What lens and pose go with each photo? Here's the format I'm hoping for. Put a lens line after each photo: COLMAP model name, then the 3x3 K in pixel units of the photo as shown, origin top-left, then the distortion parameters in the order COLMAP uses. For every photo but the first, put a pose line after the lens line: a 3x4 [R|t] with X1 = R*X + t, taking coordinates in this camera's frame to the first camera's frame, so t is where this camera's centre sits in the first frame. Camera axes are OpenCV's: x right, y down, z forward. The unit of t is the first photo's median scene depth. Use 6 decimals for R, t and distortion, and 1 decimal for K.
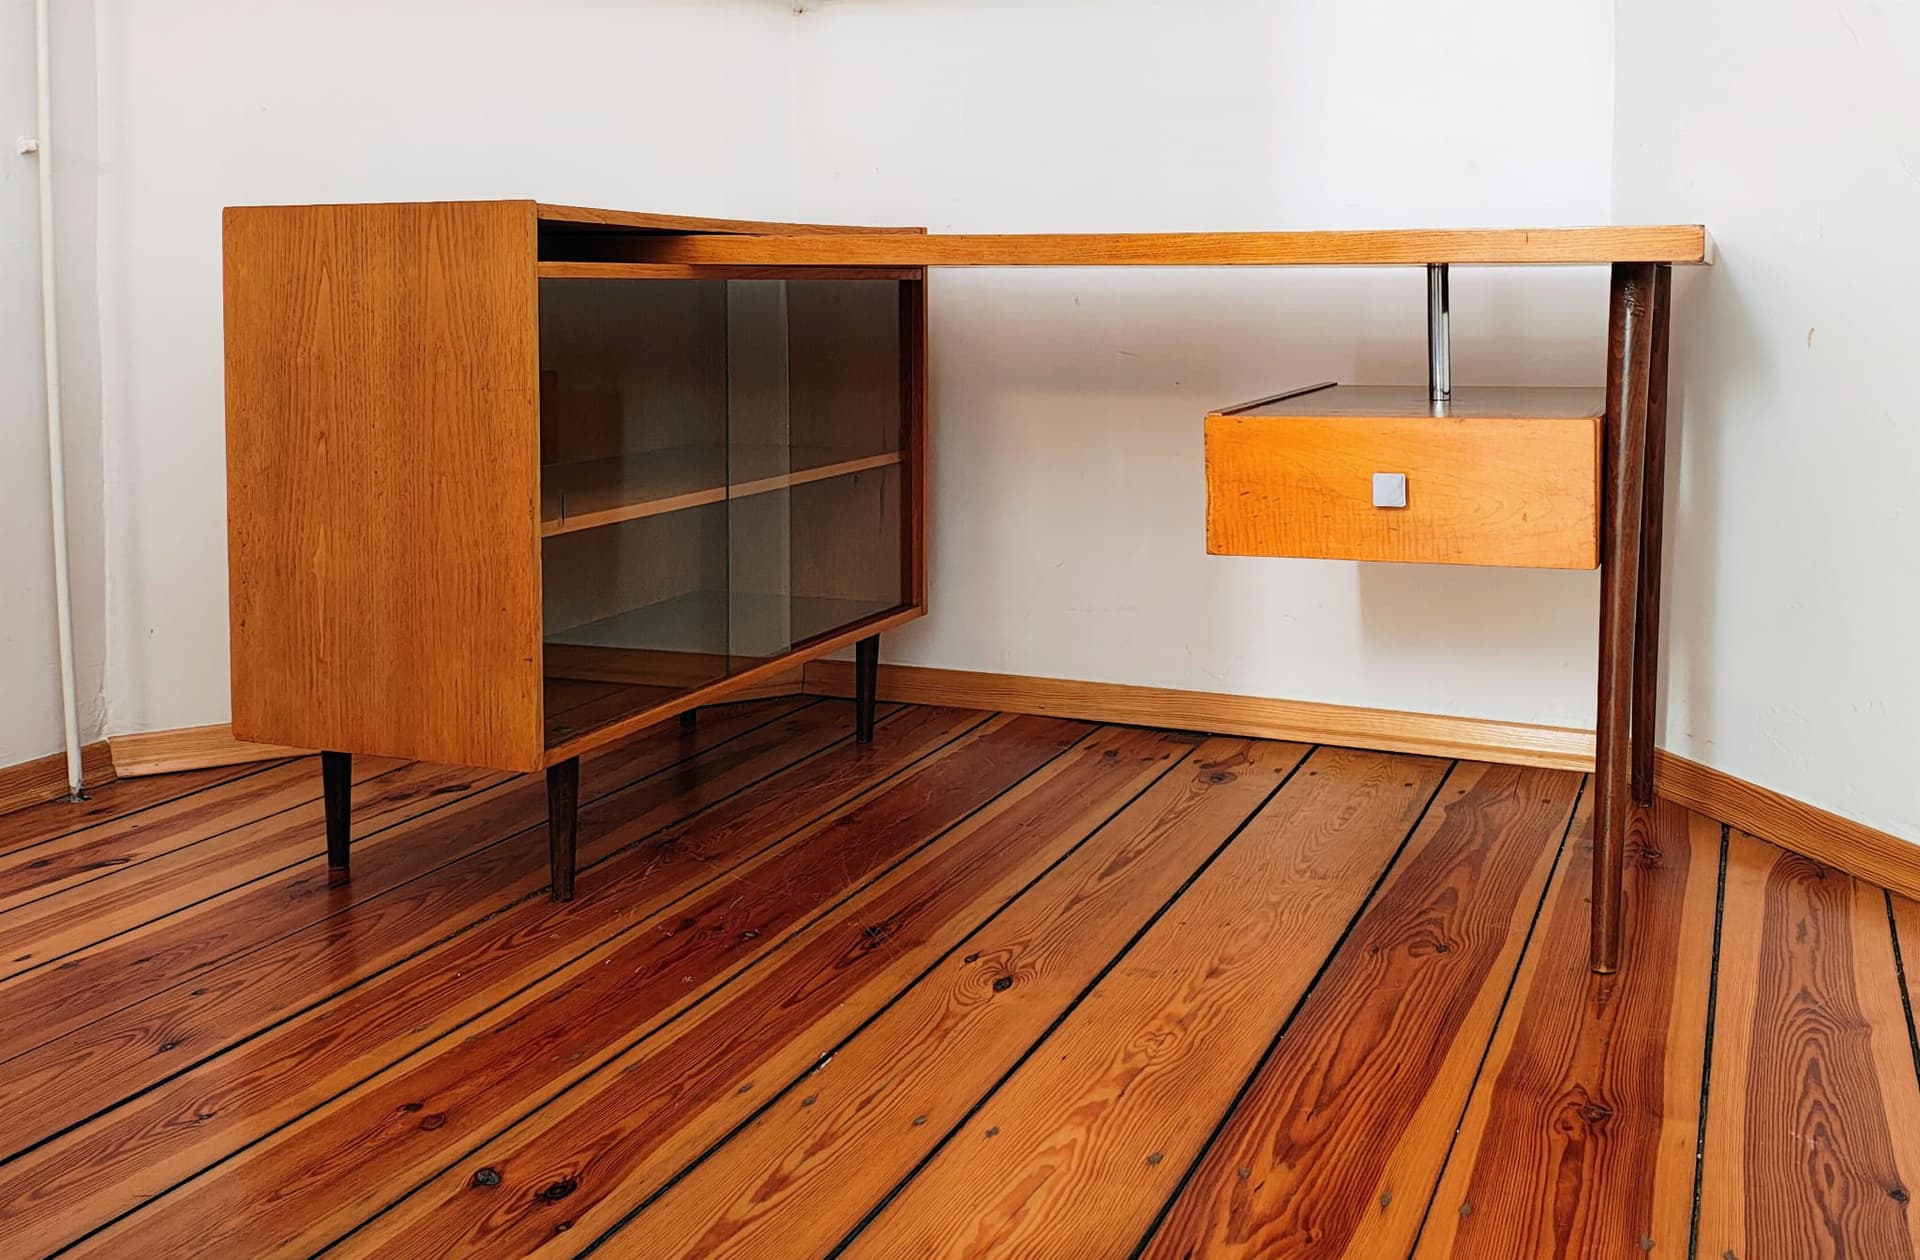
lens RADIAL K [[1766.5, 0, 1114.0], [0, 1766.5, 345.3], [0, 0, 1]] dist [-0.007386, 0.000000]
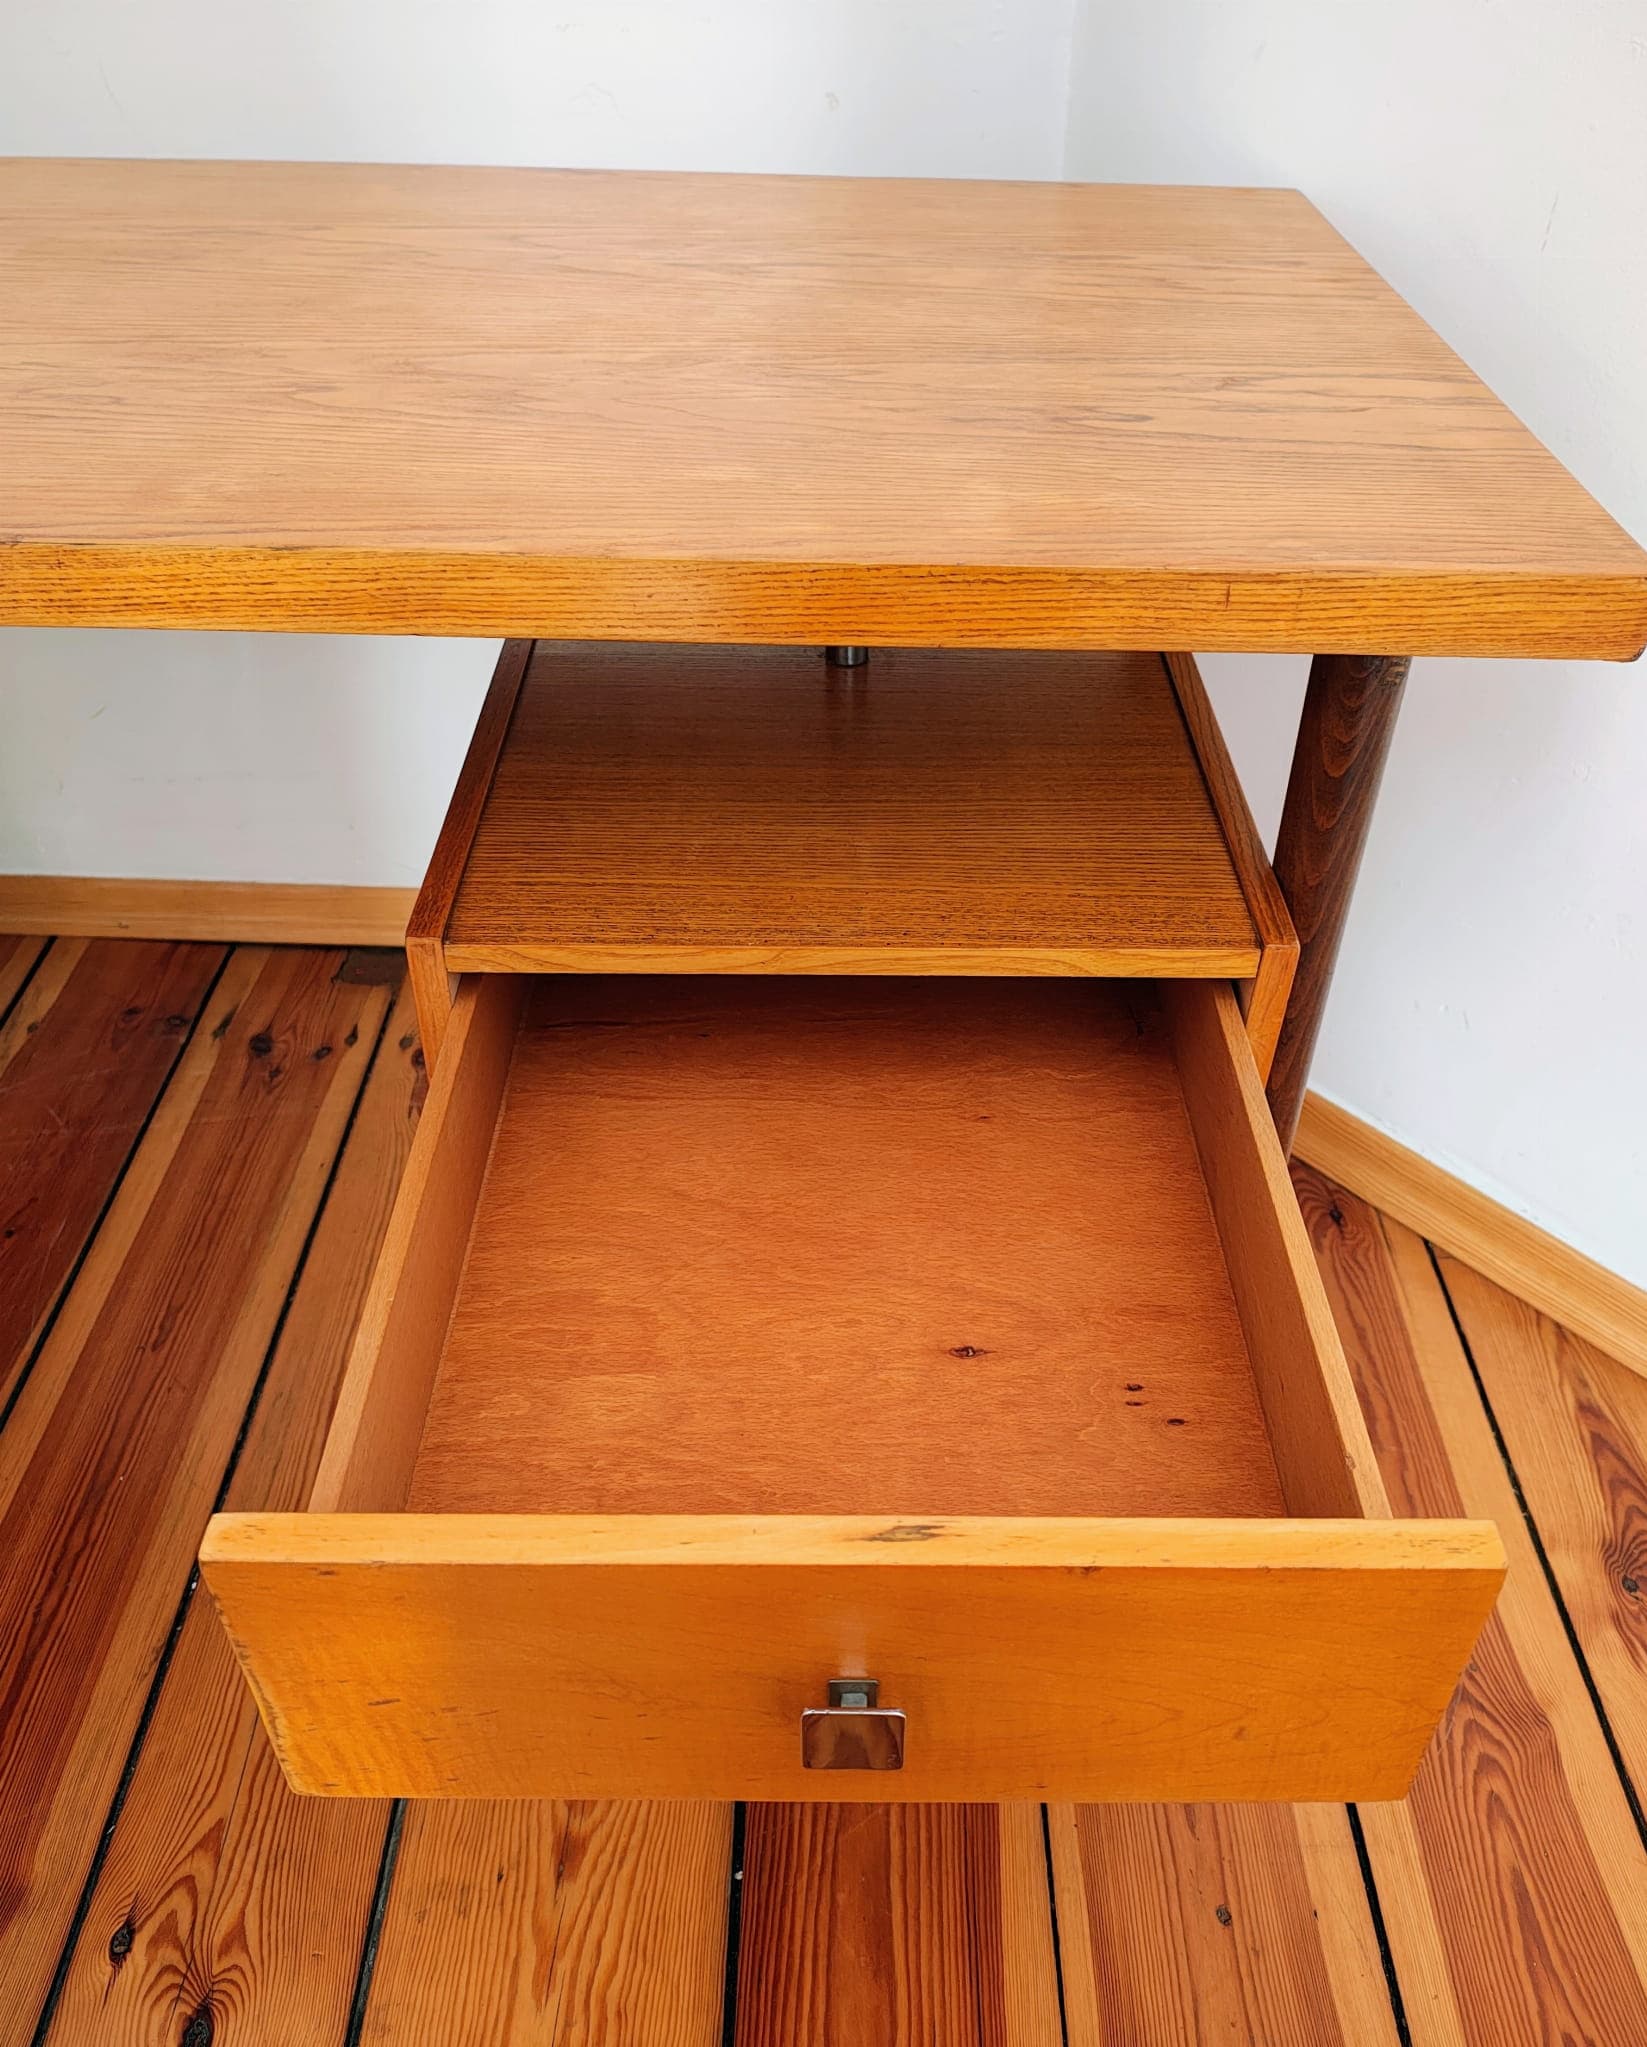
lens RADIAL K [[1648.0, 0, 844.5], [0, 1648.0, 980.5], [0, 0, 1]] dist [0.043288, -0.088907]
pose [[0.938118, -0.189635, 0.289780, 0.036744], [-0.017963, 0.808983, 0.587558, -0.190232], [-0.345849, -0.556404, 0.755515, 0.674432]]
